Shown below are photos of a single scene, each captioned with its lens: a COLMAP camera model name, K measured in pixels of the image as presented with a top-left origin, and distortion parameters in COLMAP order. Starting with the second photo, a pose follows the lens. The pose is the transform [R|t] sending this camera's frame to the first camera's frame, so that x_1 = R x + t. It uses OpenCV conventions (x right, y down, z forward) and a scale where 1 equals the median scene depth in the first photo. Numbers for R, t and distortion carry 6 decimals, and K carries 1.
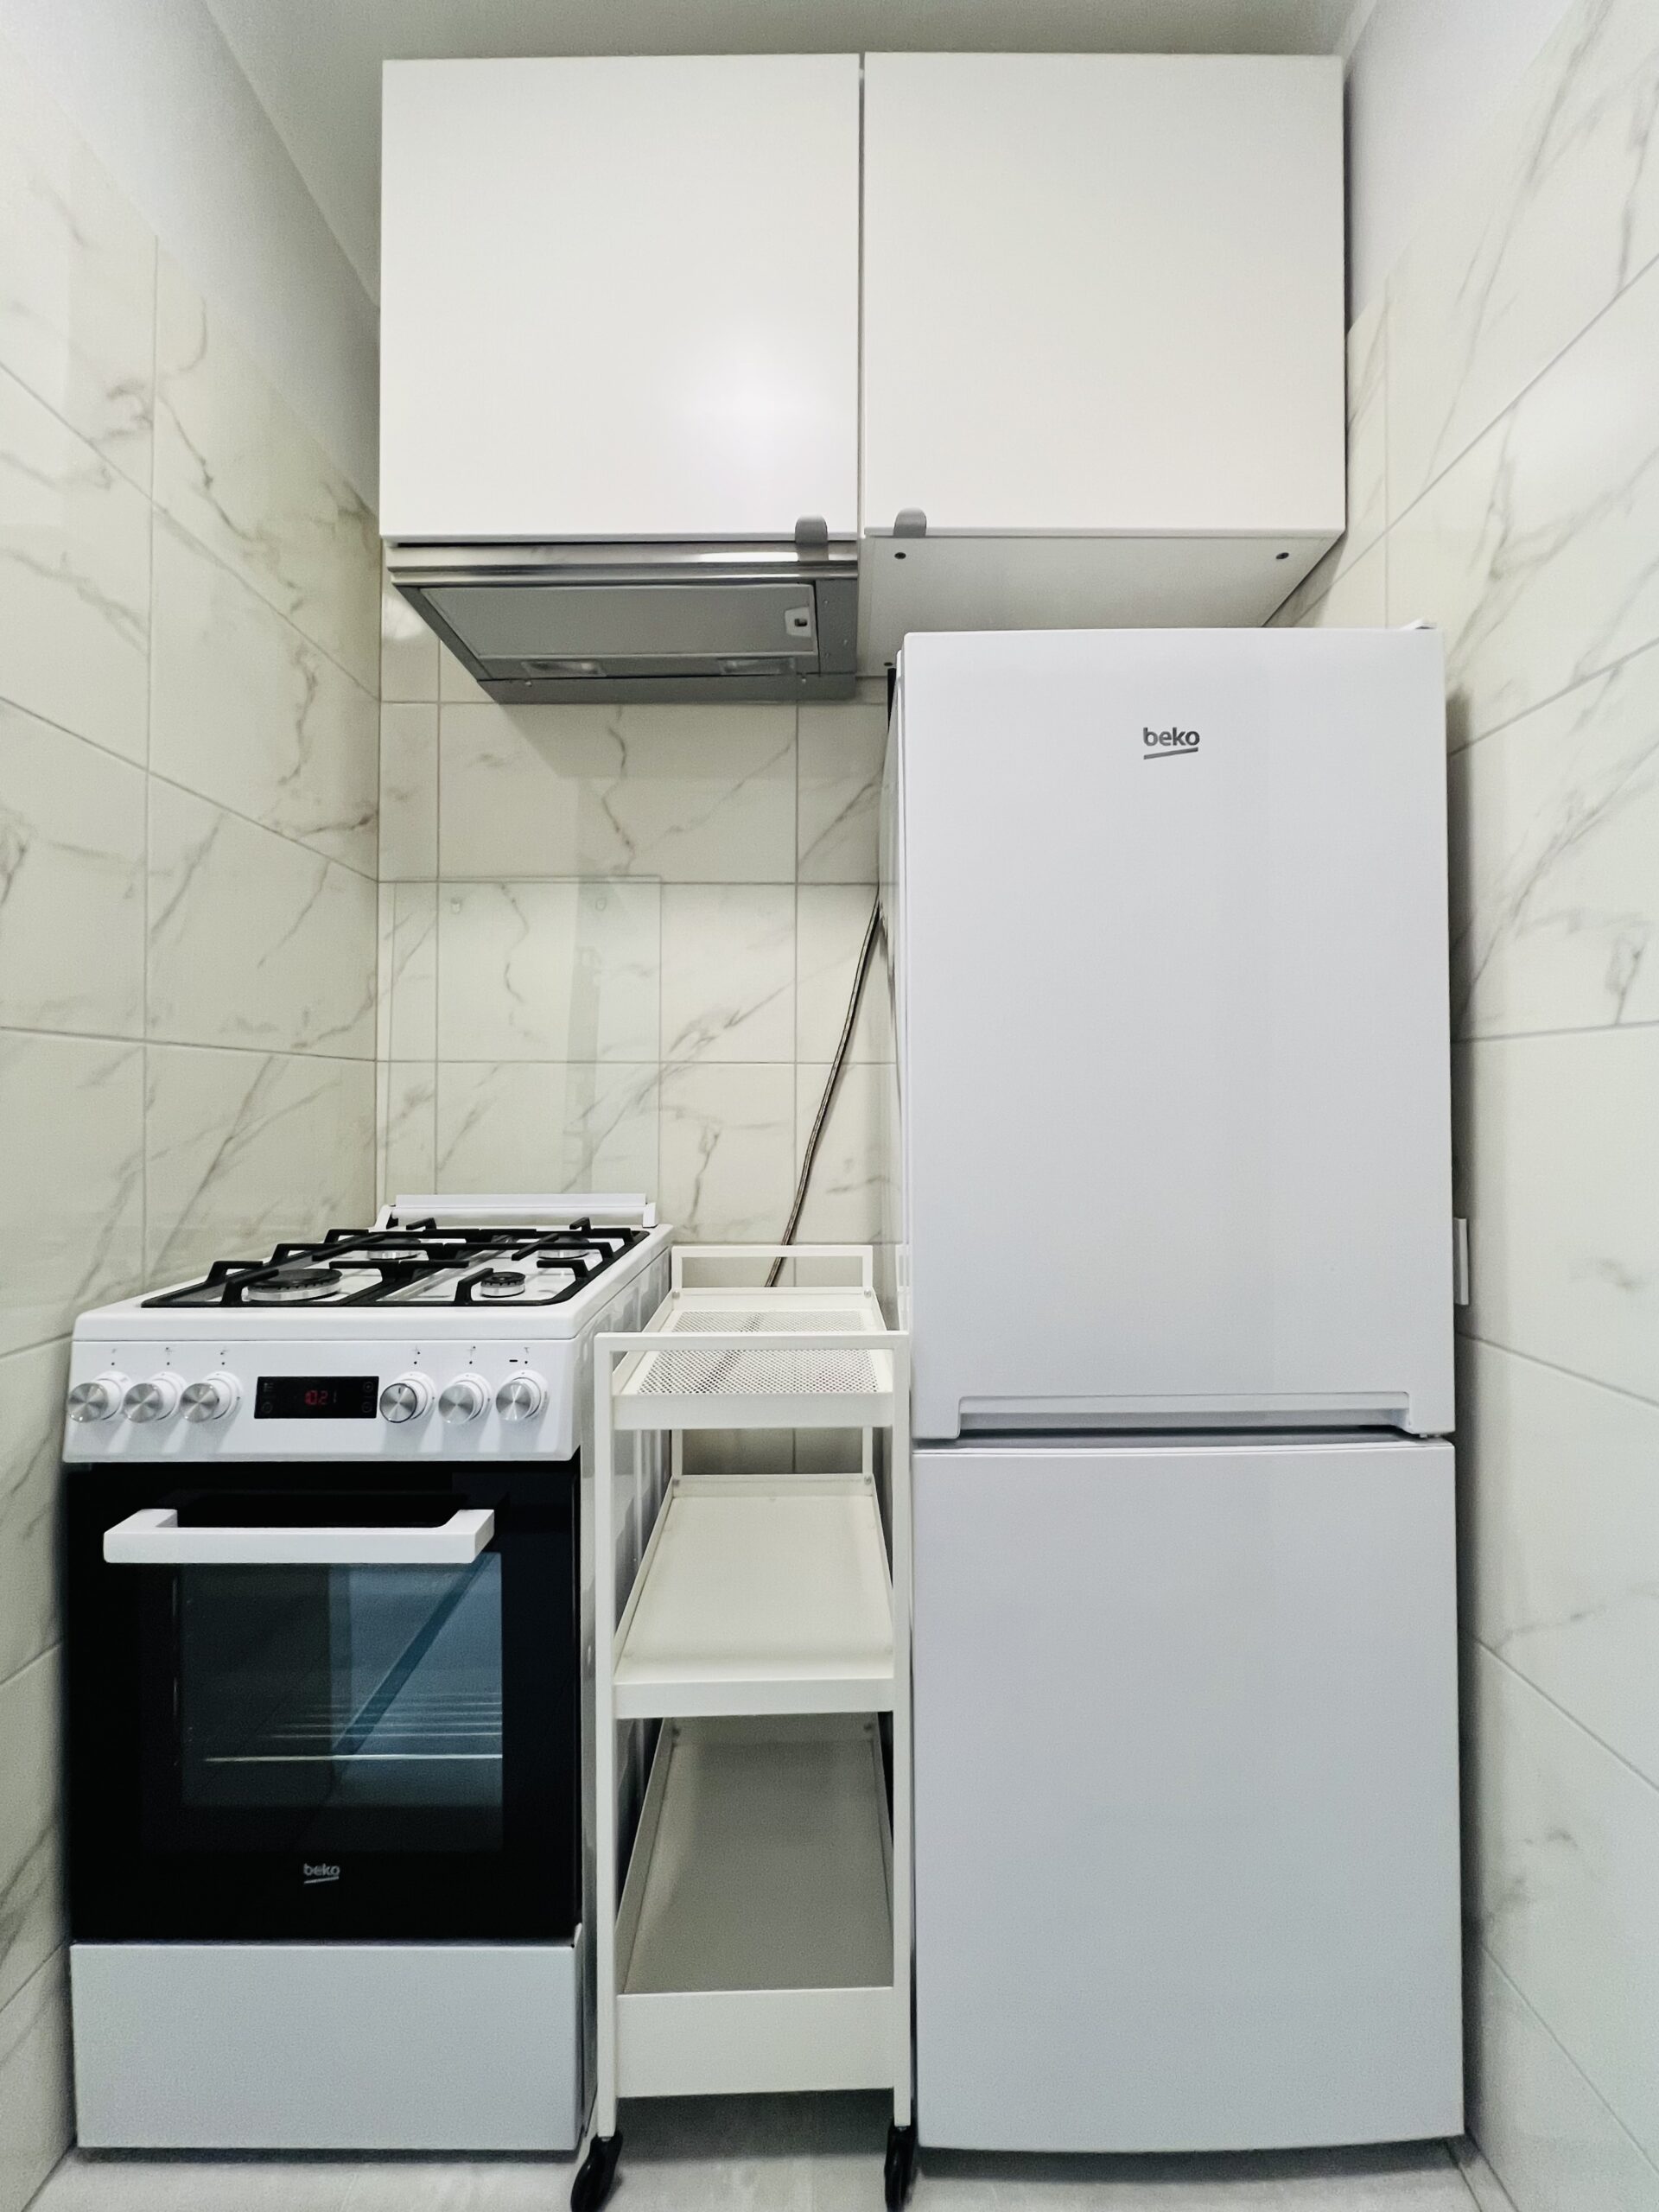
lens RADIAL K [[889.1, 0, 911.0], [0, 889.1, 1099.6], [0, 0, 1]] dist [-0.001240, 0.000403]
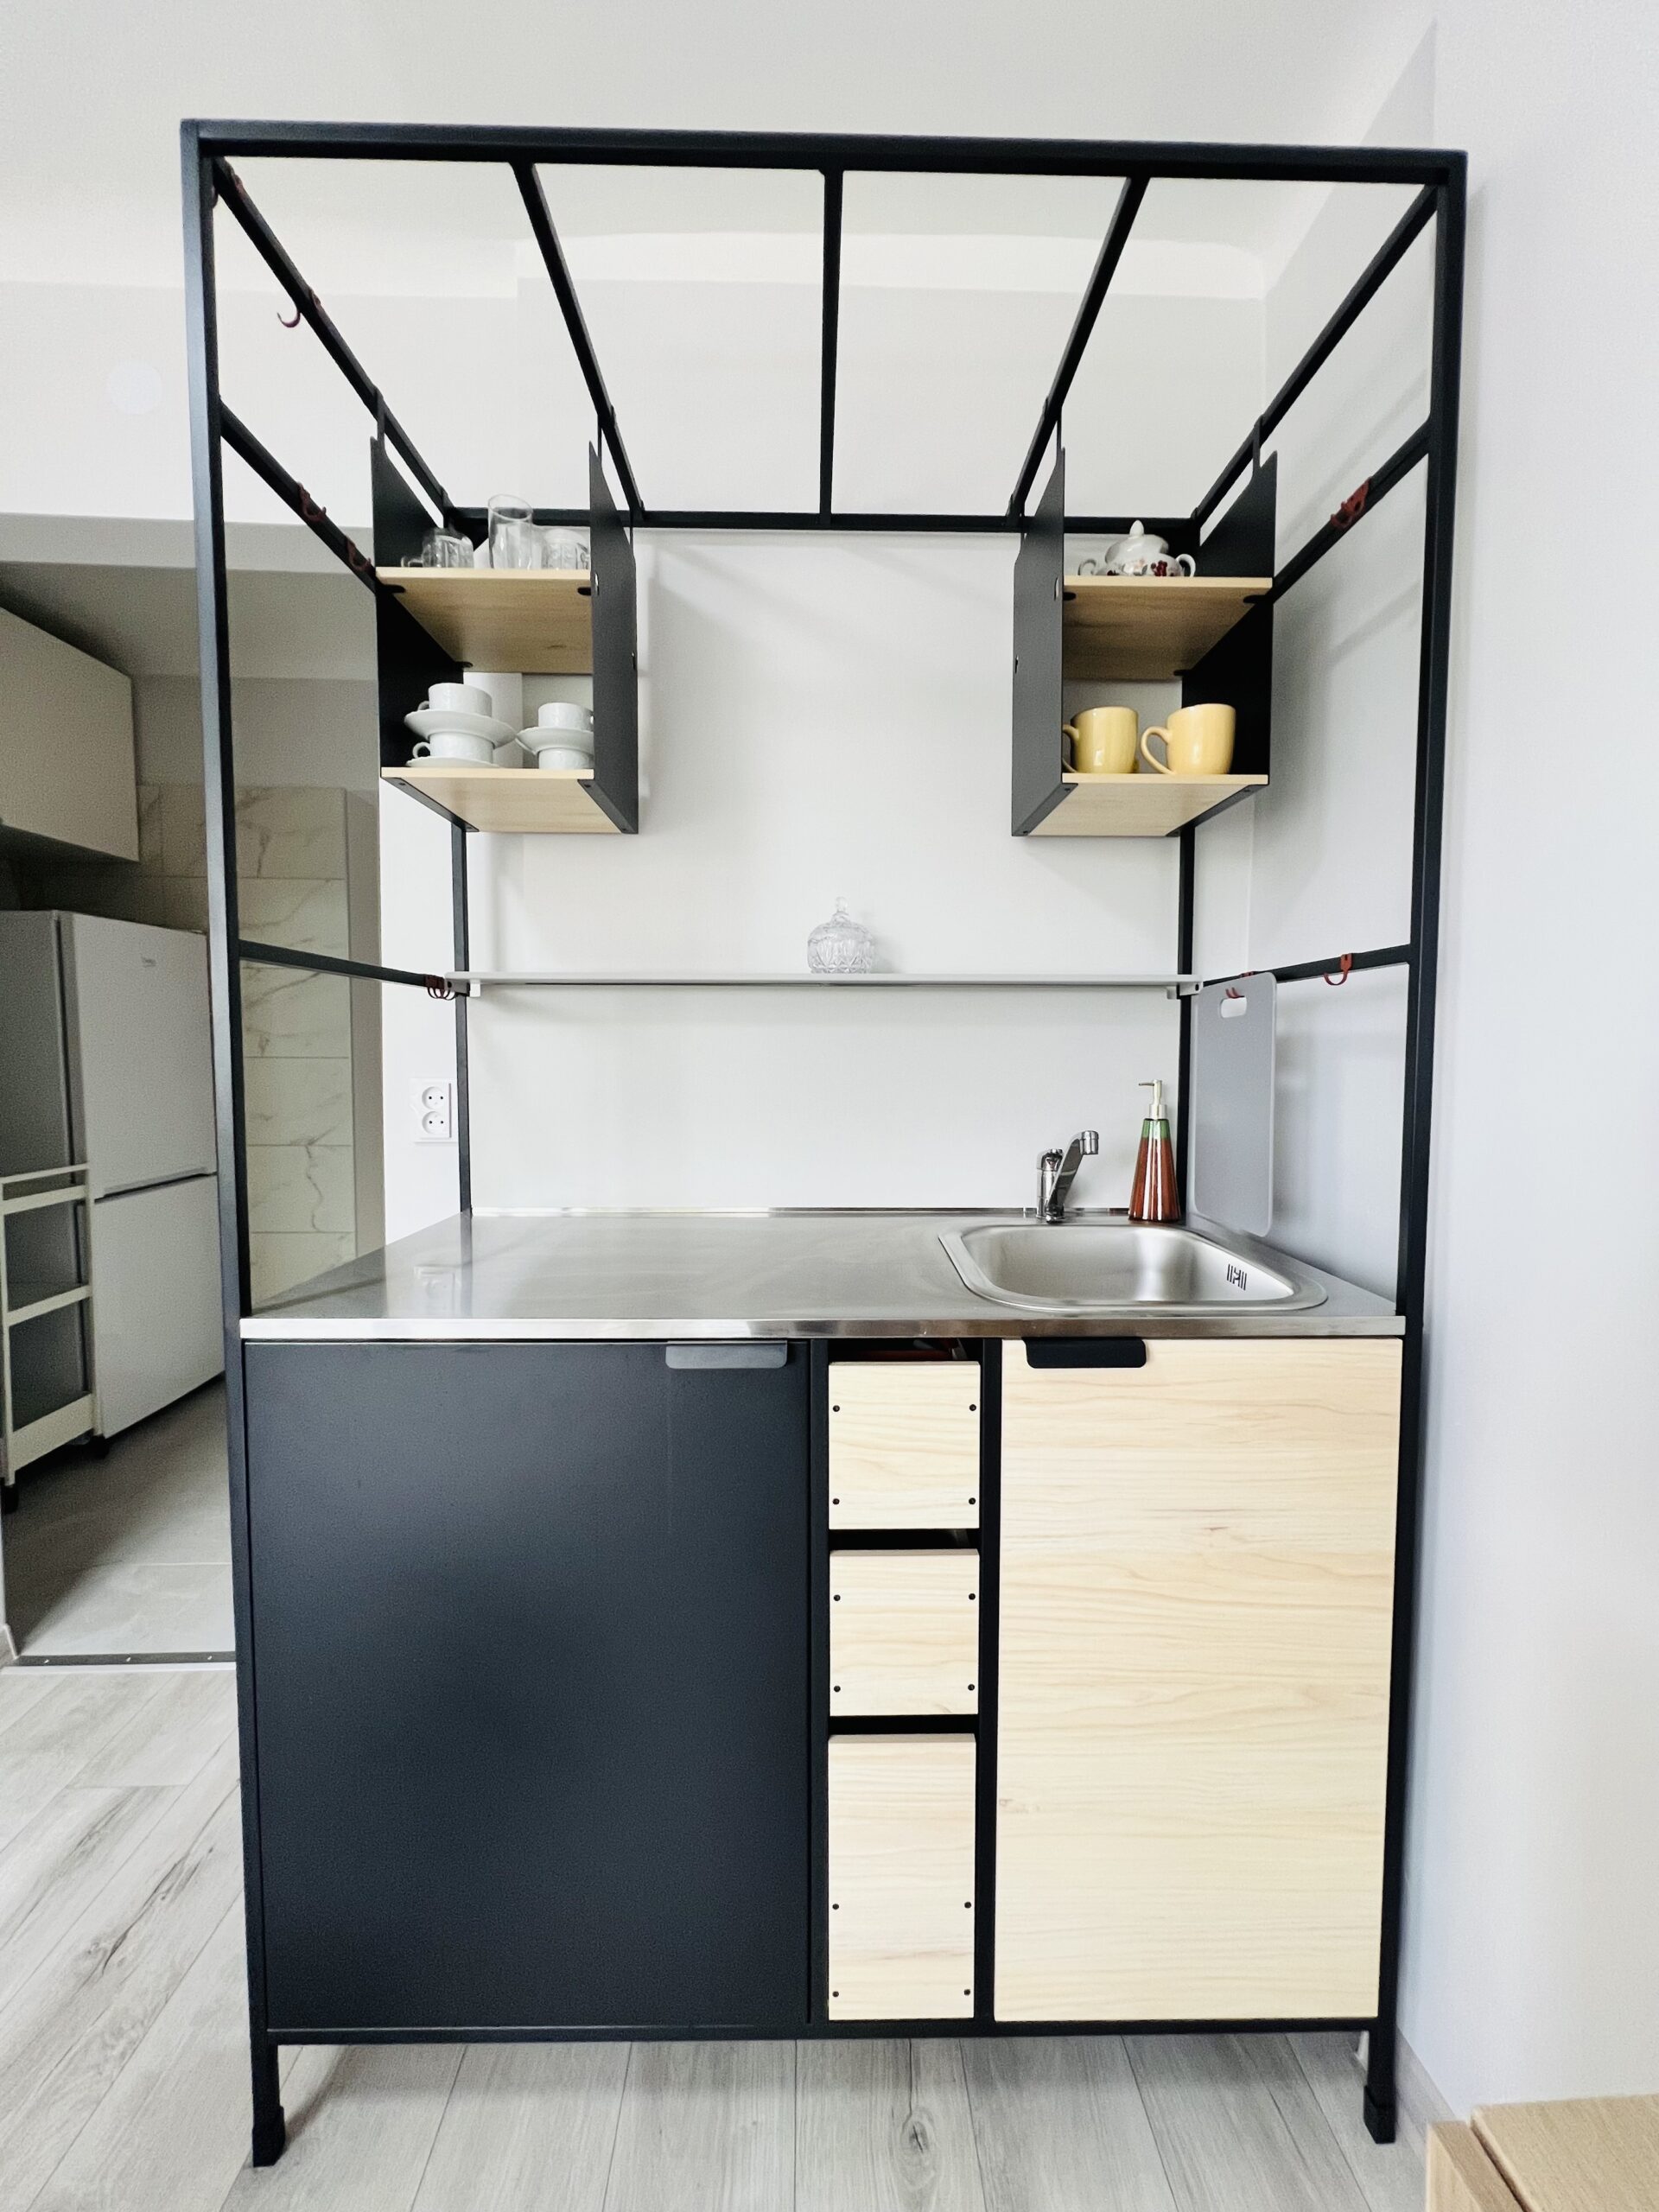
lens RADIAL K [[889.1, 0, 830.7], [0, 889.1, 1101.2], [0, 0, 1]] dist [-0.001240, 0.000403]
pose [[-0.026459, -0.061873, 0.997733, -2.714882], [-0.007192, 0.998069, 0.061703, -0.120983], [-0.999624, -0.005543, -0.026853, -1.214237]]
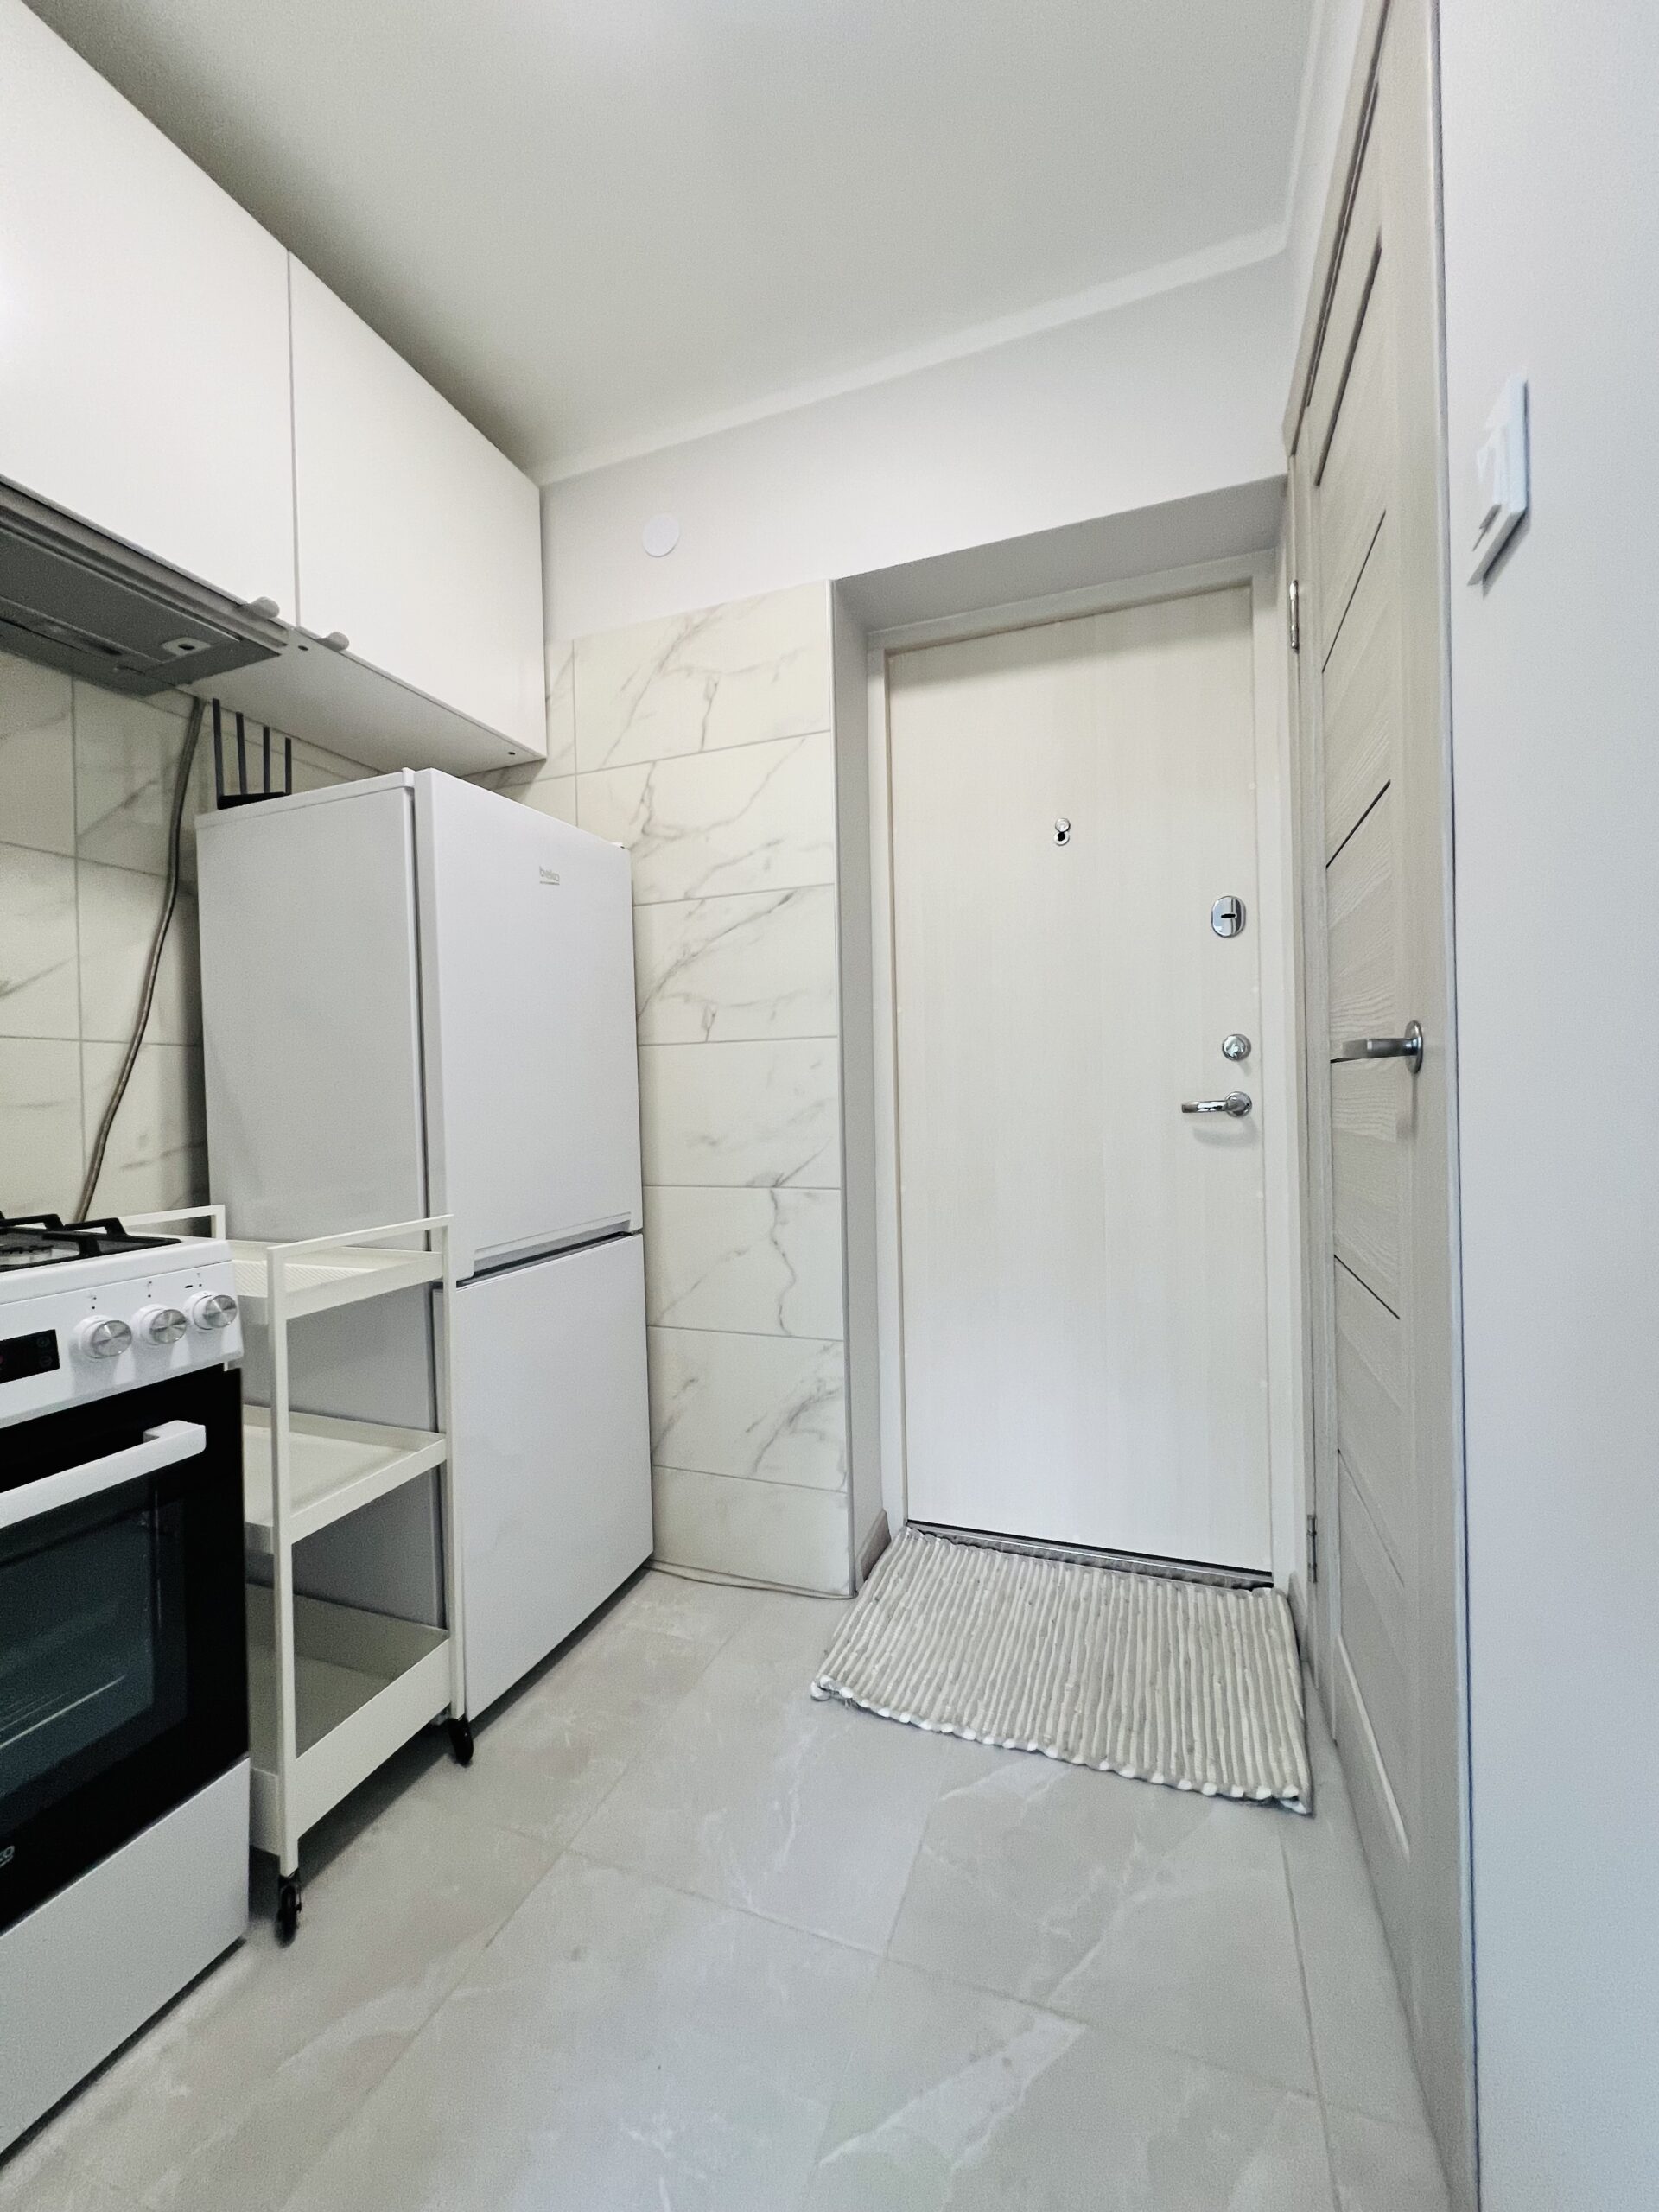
lens RADIAL K [[889.1, 0, 829.4], [0, 889.1, 1098.0], [0, 0, 1]] dist [-0.001240, 0.000403]
pose [[0.363764, -0.011189, 0.931424, -1.150295], [0.024858, 0.999688, 0.002301, 0.062843], [-0.931159, 0.022316, 0.363929, -0.192144]]
